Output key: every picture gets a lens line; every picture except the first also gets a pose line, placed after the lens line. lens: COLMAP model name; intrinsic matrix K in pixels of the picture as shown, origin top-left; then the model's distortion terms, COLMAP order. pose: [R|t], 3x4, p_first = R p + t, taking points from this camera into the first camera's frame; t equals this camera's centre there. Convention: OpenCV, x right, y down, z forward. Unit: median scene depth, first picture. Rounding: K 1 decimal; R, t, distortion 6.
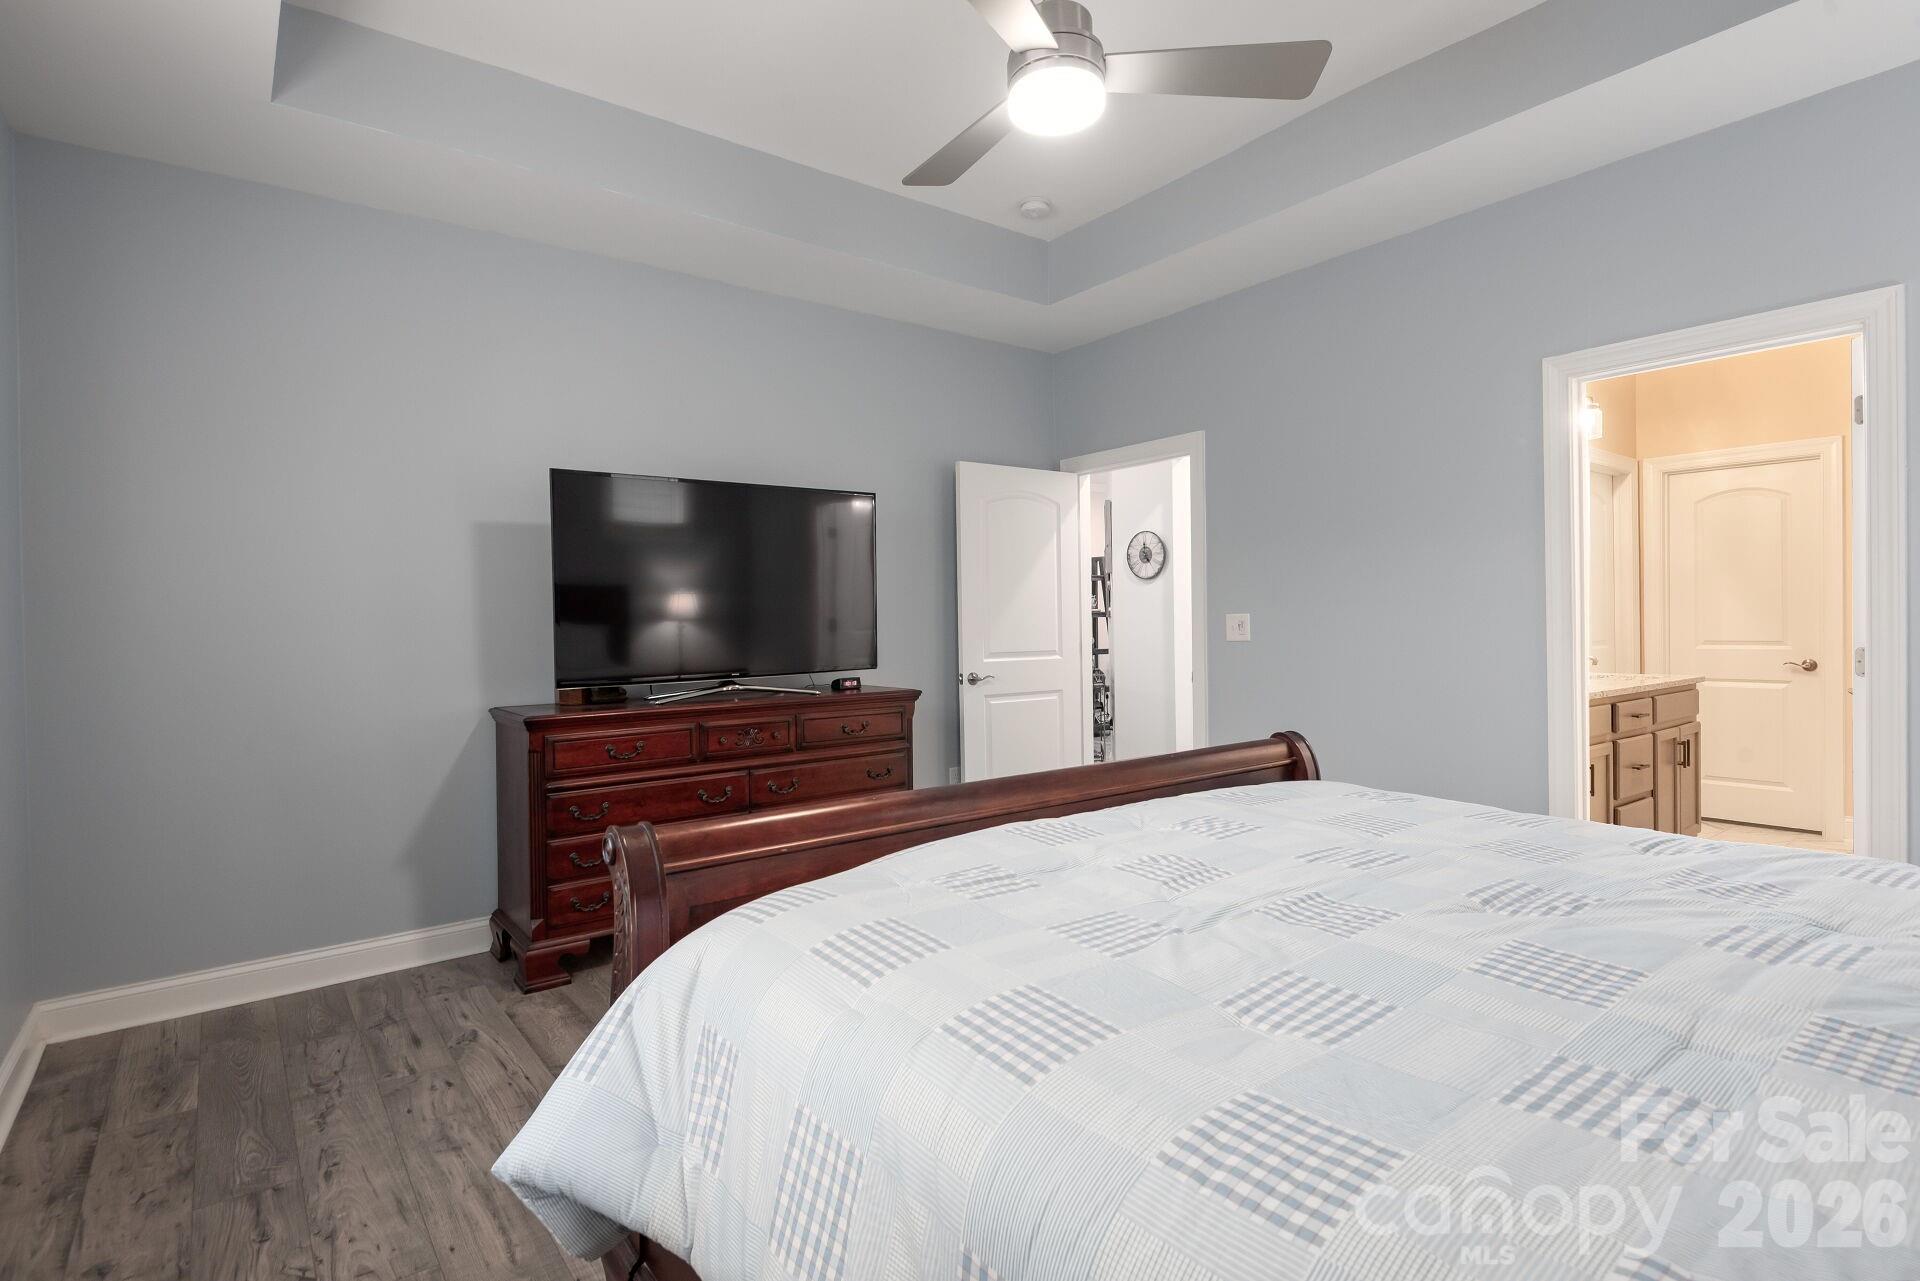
lens RADIAL K [[954.3, 0, 960.0], [0, 954.3, 640.5], [0, 0, 1]] dist [-0.015361, -0.000216]
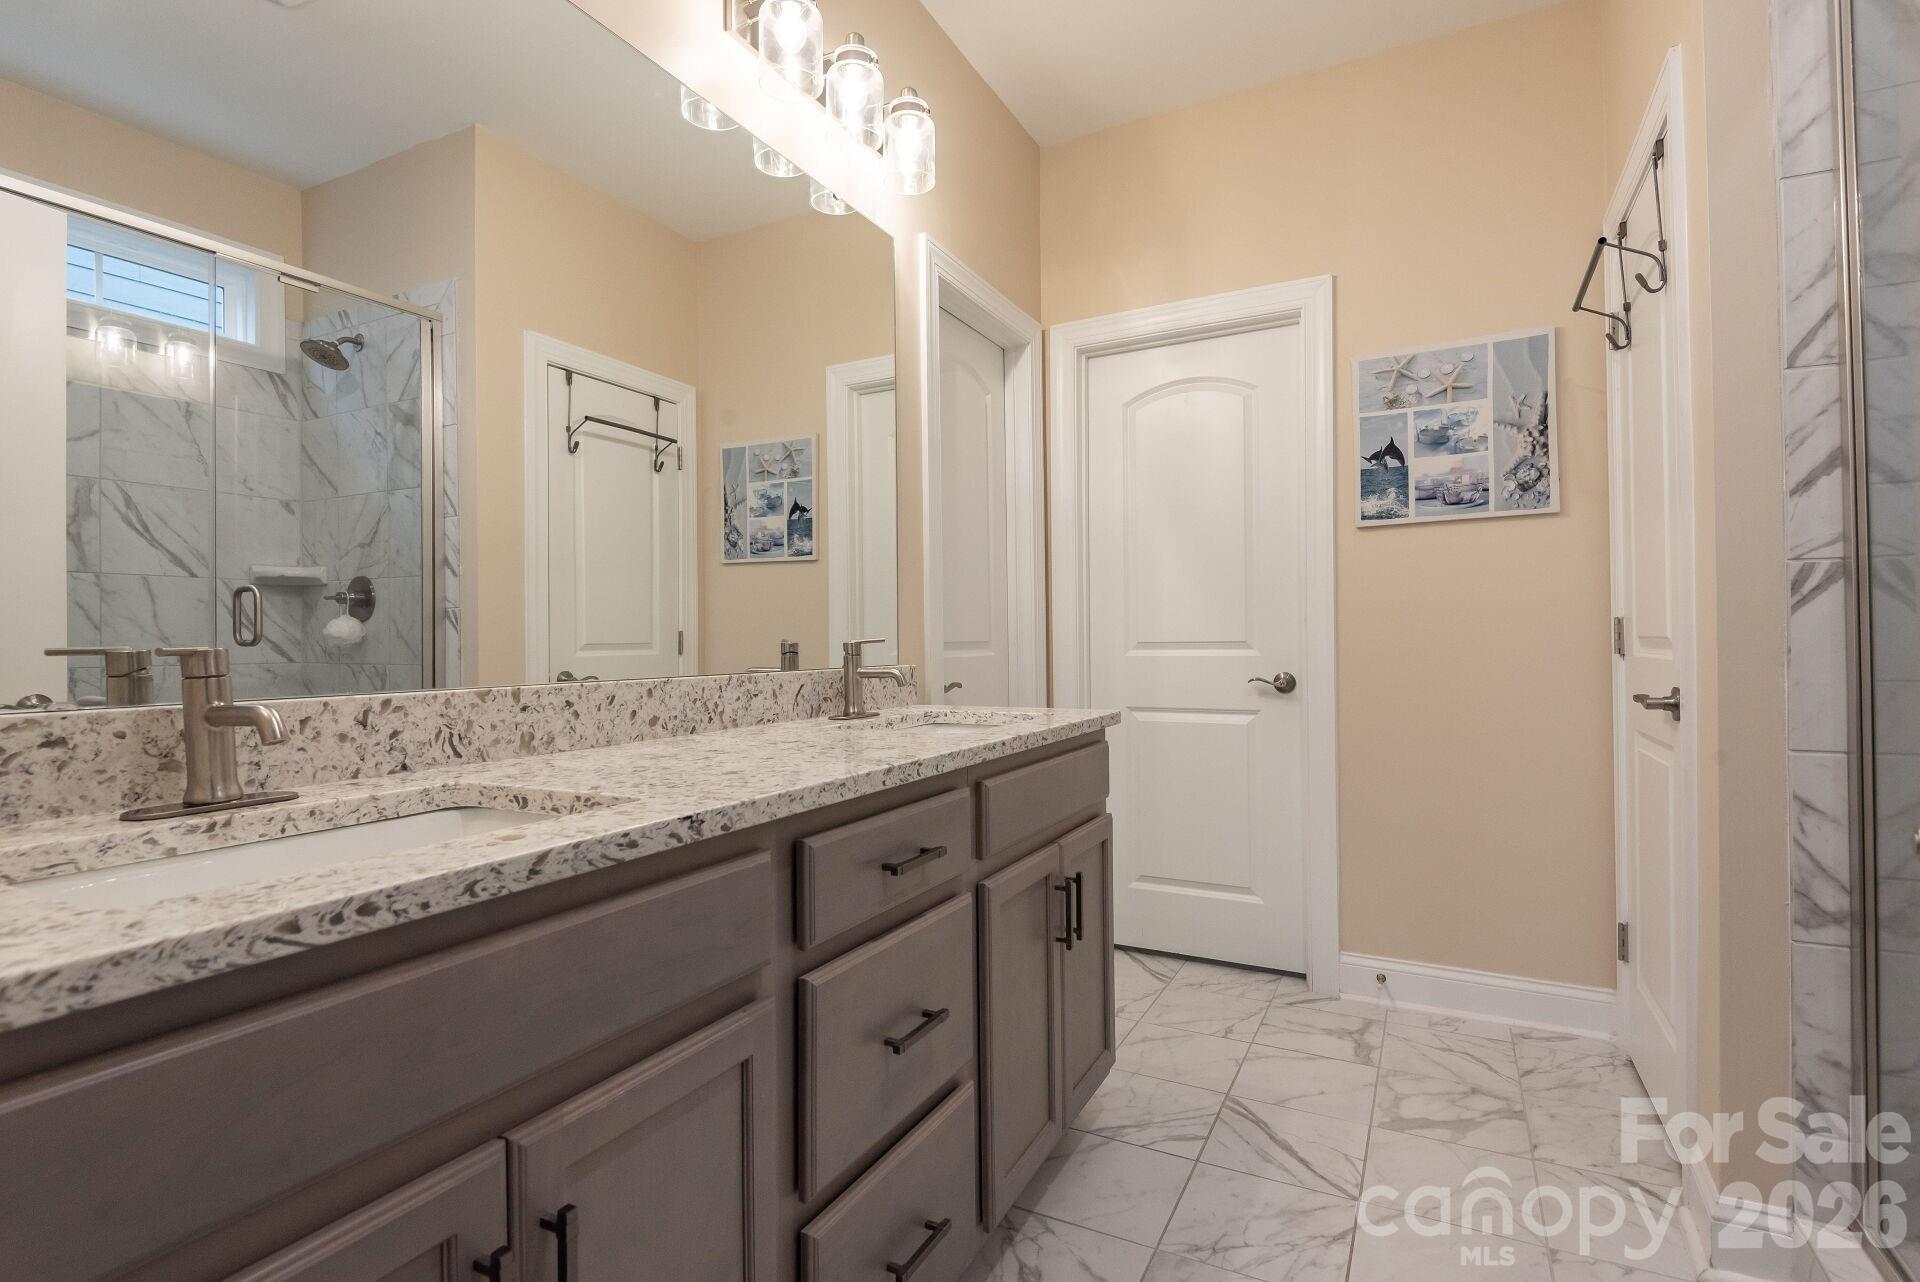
lens RADIAL K [[954.3, 0, 960.0], [0, 954.3, 641.0], [0, 0, 1]] dist [-0.015361, -0.000216]
pose [[0.903525, 0.006315, 0.428489, 0.520666], [0.002072, 0.999815, -0.019103, 0.012108], [-0.428531, 0.018148, 0.903345, 0.616894]]
